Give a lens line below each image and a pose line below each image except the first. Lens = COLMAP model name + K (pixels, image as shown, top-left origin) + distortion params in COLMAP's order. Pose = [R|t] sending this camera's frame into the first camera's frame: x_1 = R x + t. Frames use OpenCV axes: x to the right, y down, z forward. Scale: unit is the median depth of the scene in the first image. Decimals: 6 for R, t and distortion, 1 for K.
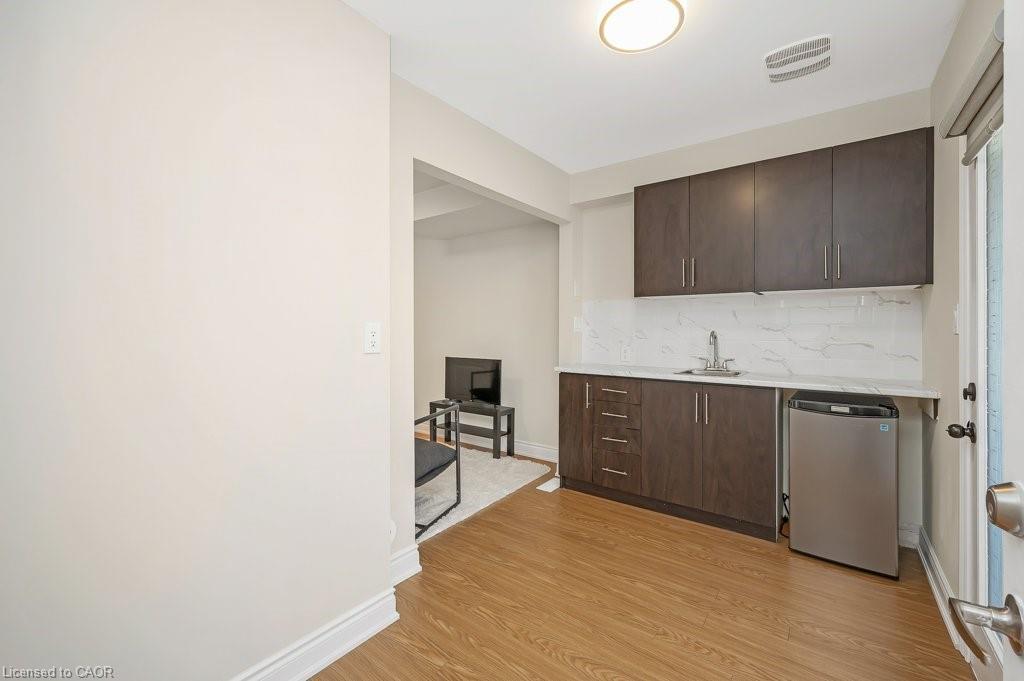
lens RADIAL K [[417.0, 0, 517.3], [0, 417.0, 332.5], [0, 0, 1]] dist [-0.001165, -0.000046]
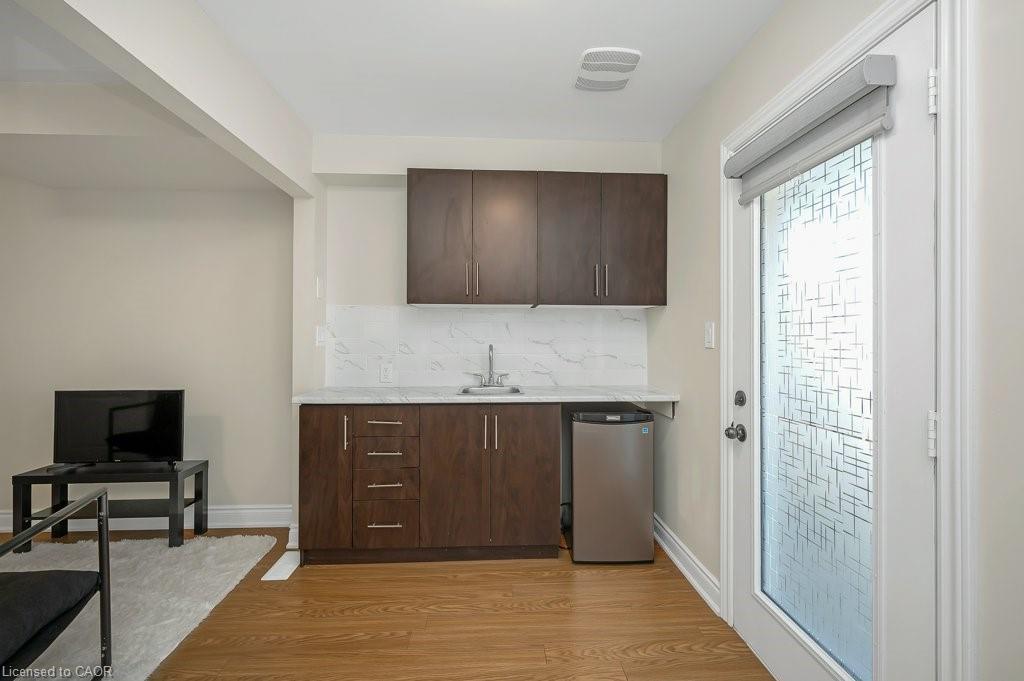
lens RADIAL K [[413.8, 0, 510.2], [0, 413.8, 336.8], [0, 0, 1]] dist [-0.001893, -0.000382]
pose [[0.771740, 0.000024, 0.635938, -0.076733], [0.005128, 0.999967, -0.006262, -0.014198], [-0.635917, 0.008093, 0.771715, 0.251403]]
